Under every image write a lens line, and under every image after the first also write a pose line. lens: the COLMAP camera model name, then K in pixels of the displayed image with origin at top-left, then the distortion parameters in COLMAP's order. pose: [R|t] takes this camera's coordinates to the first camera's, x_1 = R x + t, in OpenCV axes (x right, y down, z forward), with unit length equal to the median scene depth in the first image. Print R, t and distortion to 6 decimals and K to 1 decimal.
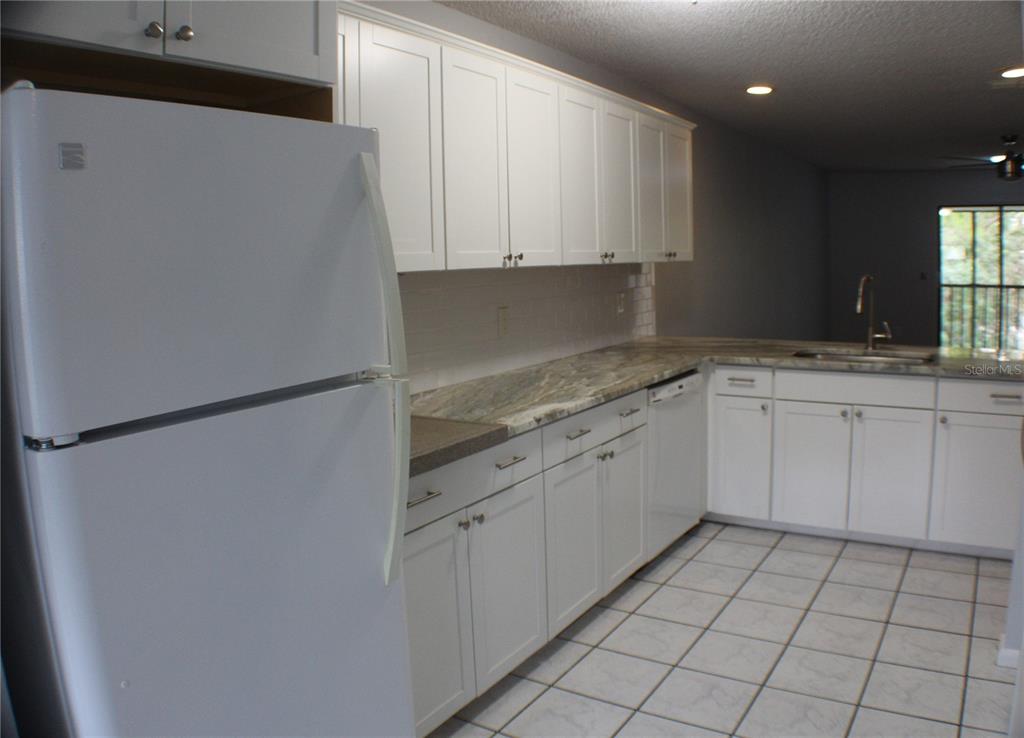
lens RADIAL K [[843.9, 0, 512.0], [0, 843.9, 369.0], [0, 0, 1]] dist [-0.233583, 0.116166]
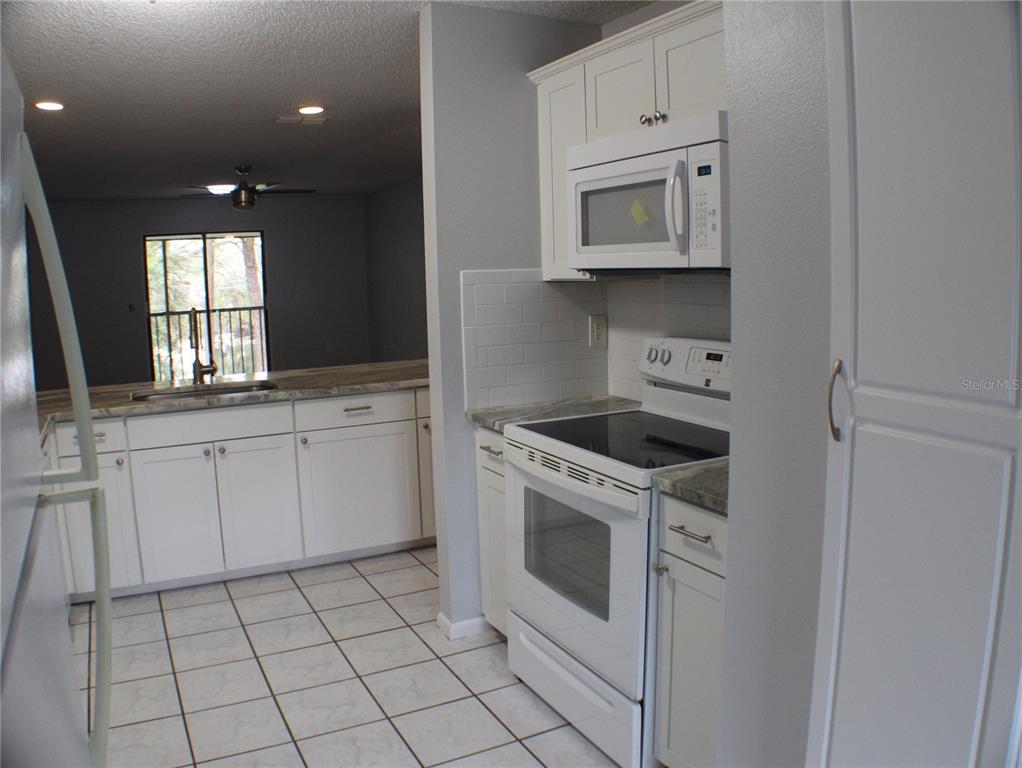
lens RADIAL K [[862.8, 0, 511.0], [0, 862.8, 384.0], [0, 0, 1]] dist [-0.003304, -0.246615]
pose [[0.534811, -0.109449, 0.837853, -0.235264], [0.132785, 0.990142, 0.044584, -0.022318], [-0.834473, 0.087411, 0.544072, 0.136642]]
